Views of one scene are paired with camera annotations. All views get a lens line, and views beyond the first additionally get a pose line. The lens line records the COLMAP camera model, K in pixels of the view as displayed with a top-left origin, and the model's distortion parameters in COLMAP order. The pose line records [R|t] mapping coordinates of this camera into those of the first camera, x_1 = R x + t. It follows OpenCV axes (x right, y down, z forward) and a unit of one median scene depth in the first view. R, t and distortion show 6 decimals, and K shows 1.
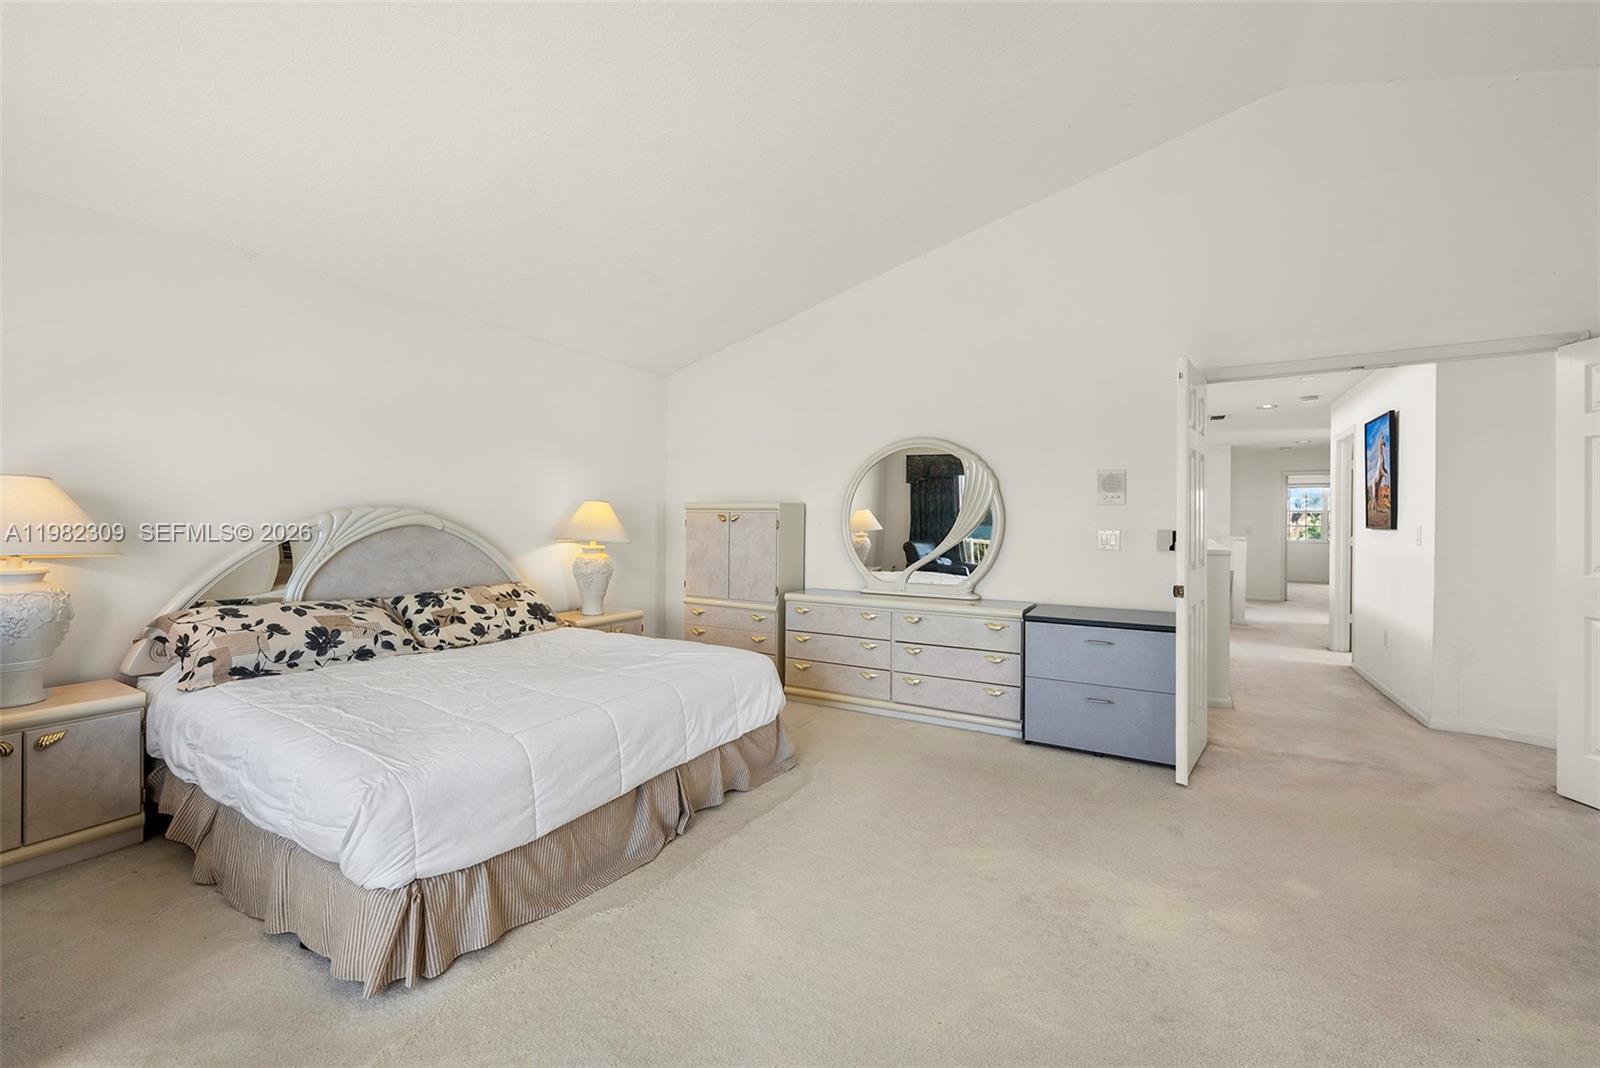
lens RADIAL K [[643.2, 0, 800.0], [0, 643.2, 534.0], [0, 0, 1]] dist [-0.000777, -0.000012]
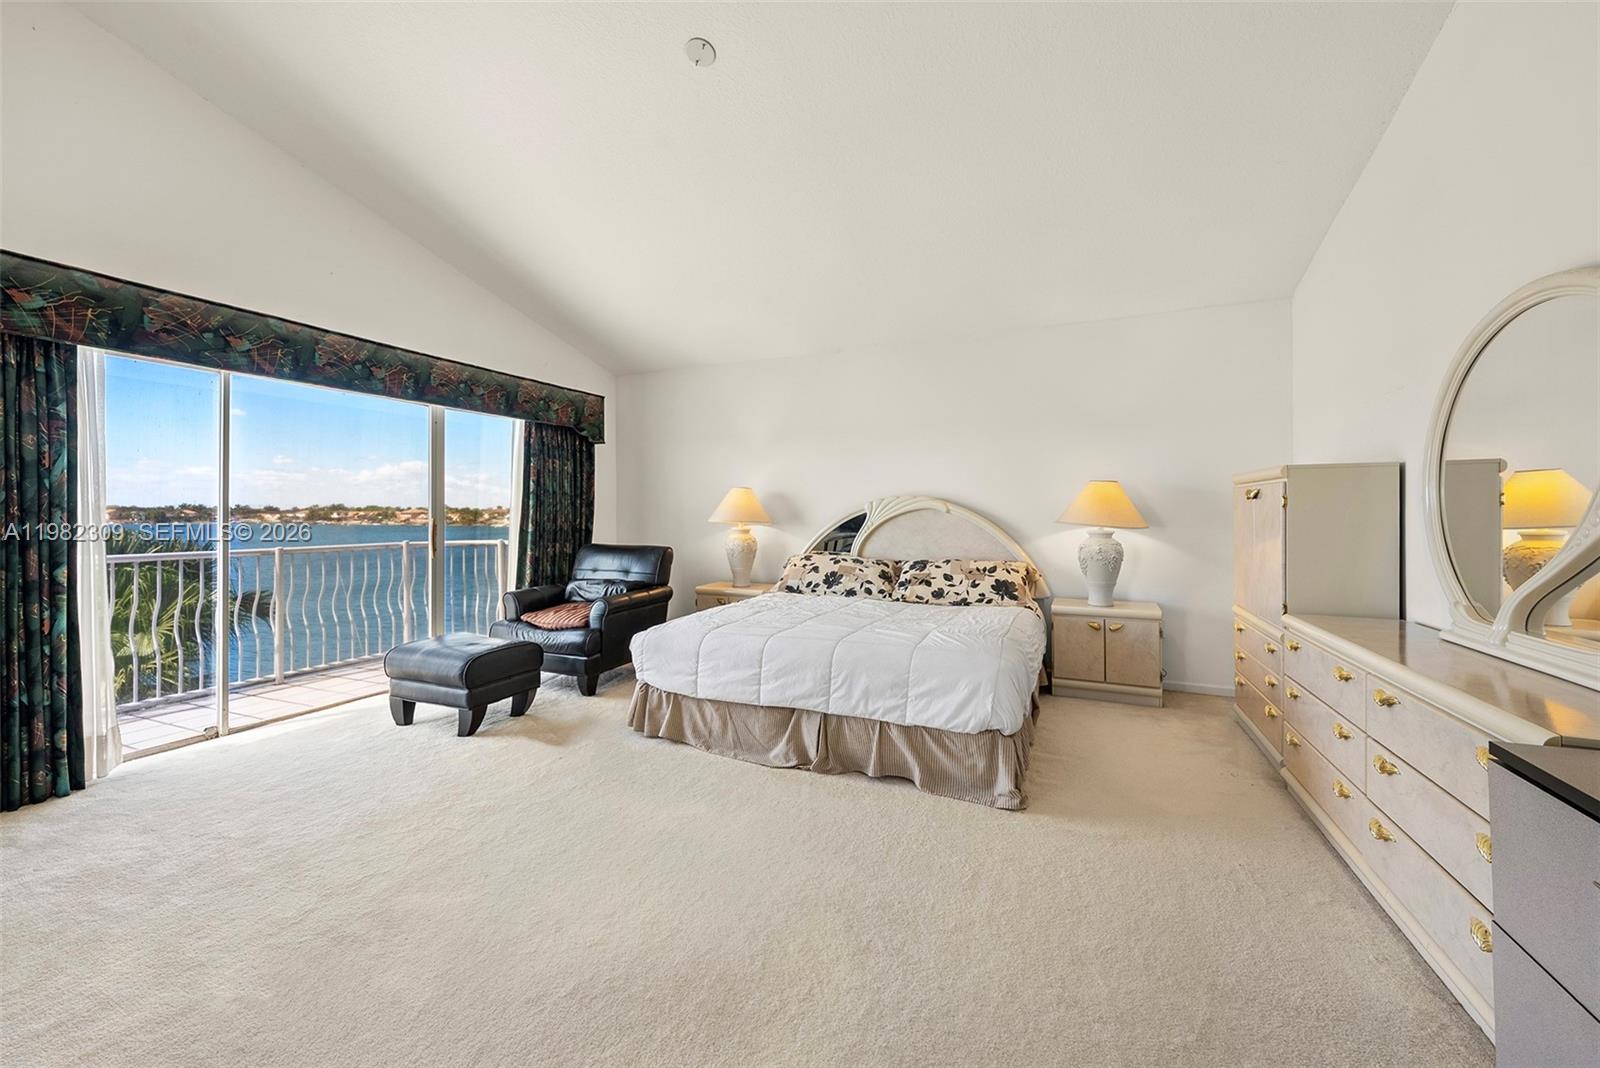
lens RADIAL K [[616.4, 0, 792.0], [0, 616.4, 524.6], [0, 0, 1]] dist [-0.001218, 0.000053]
pose [[0.104457, 0.006522, -0.994508, 0.782848], [-0.018098, 0.999825, 0.004656, 0.021616], [0.994365, 0.017512, 0.104556, 0.731640]]
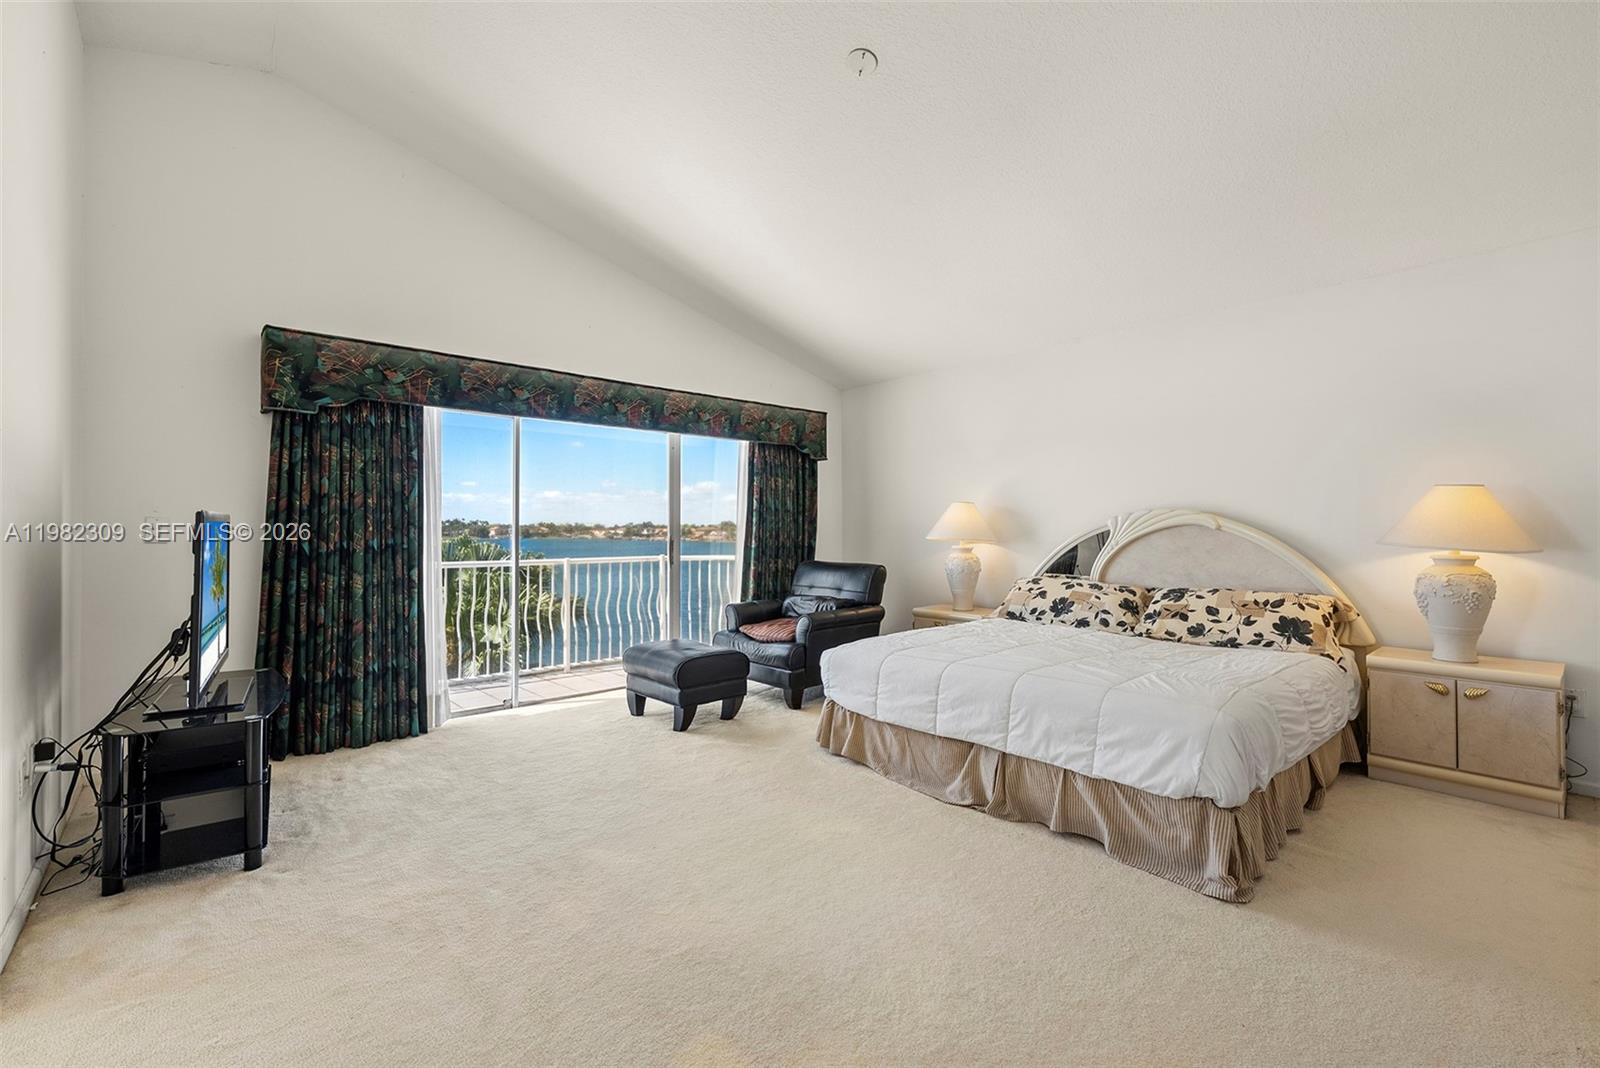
lens RADIAL K [[674.4, 0, 795.2], [0, 674.4, 543.3], [0, 0, 1]] dist [0.002264, 0.000132]
pose [[-0.309190, 0.006121, -0.950981, 0.824555], [-0.023156, 0.999634, 0.013963, 0.019782], [0.950718, 0.026338, -0.308935, 0.895794]]
